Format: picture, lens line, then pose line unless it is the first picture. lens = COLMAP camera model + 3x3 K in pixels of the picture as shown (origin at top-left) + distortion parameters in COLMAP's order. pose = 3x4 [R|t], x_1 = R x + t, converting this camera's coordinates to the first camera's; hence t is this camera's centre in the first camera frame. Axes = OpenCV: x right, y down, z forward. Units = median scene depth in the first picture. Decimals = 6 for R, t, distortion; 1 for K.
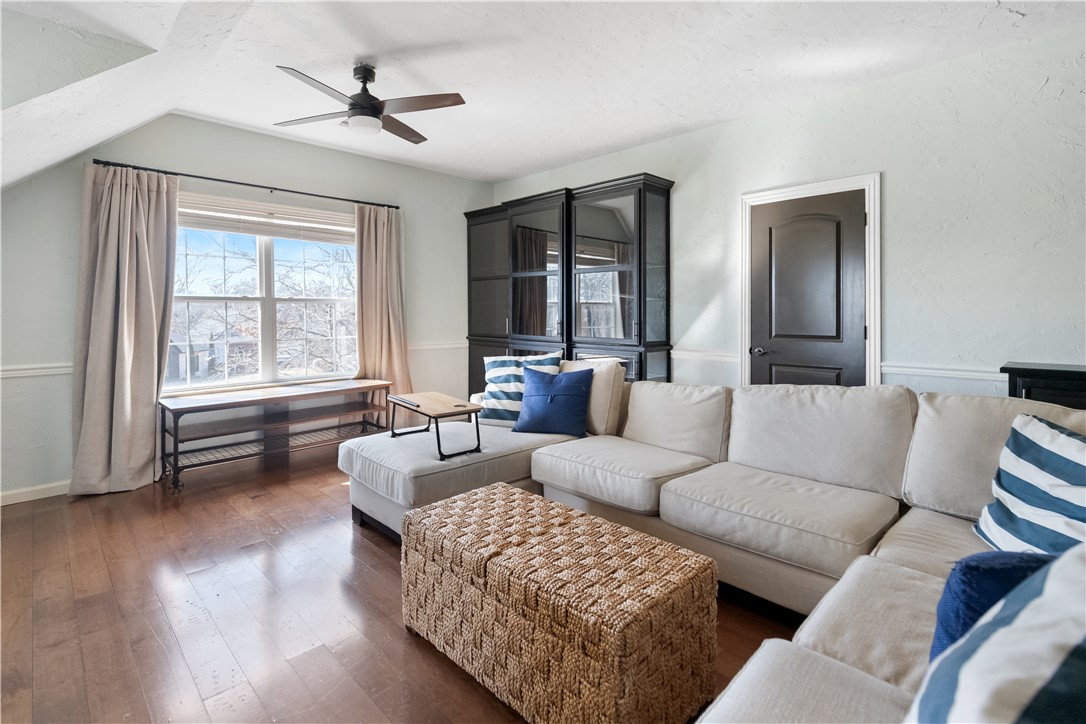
lens RADIAL K [[516.0, 0, 549.6], [0, 516.0, 312.9], [0, 0, 1]] dist [0.003242, 0.000428]
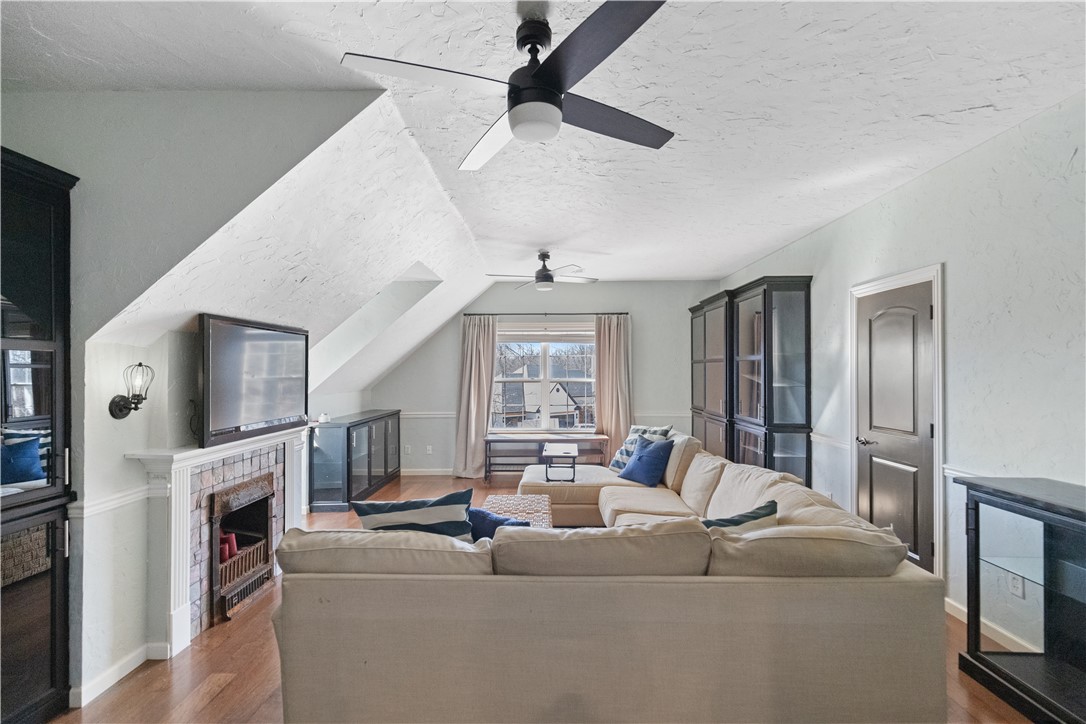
lens RADIAL K [[504.6, 0, 543.0], [0, 504.6, 362.0], [0, 0, 1]] dist [0.002099, 0.000012]
pose [[0.698169, -0.011437, -0.715841, 0.715005], [-0.002587, 0.999826, -0.018497, -0.064324], [0.715928, 0.014766, 0.698018, -0.154657]]
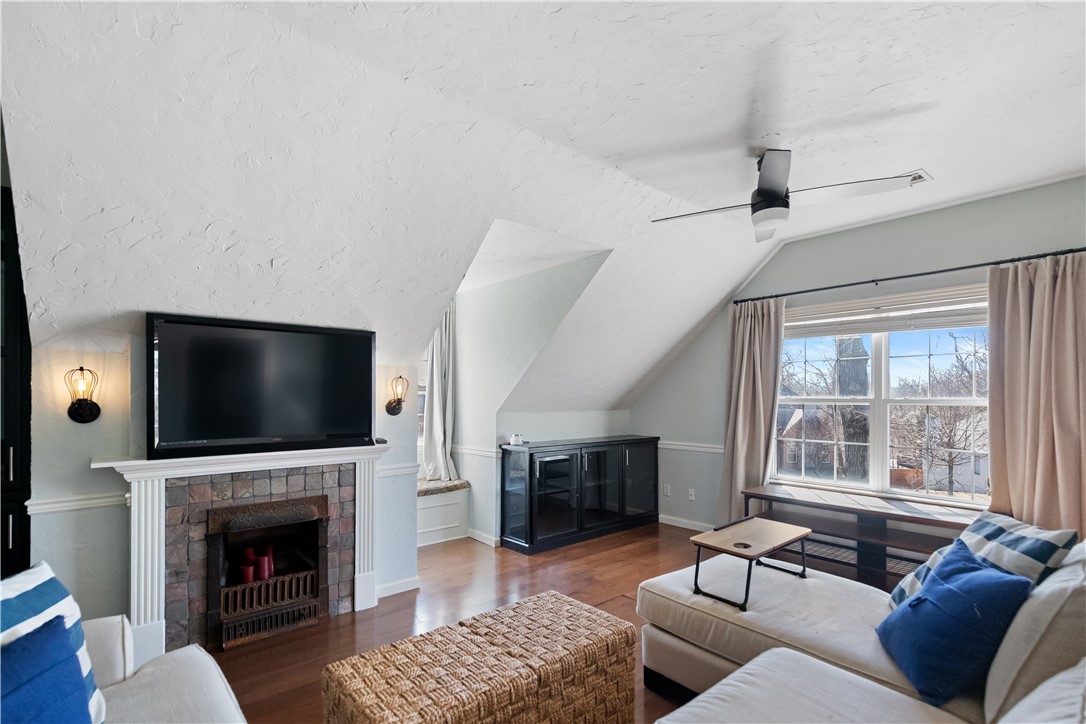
lens RADIAL K [[511.2, 0, 545.0], [0, 511.2, 397.2], [0, 0, 1]] dist [0.005690, 0.000385]
pose [[-0.079411, 0.005389, -0.996827, 0.490217], [-0.004687, 0.999972, 0.005779, -0.041802], [0.996831, 0.005131, -0.079383, 0.567092]]
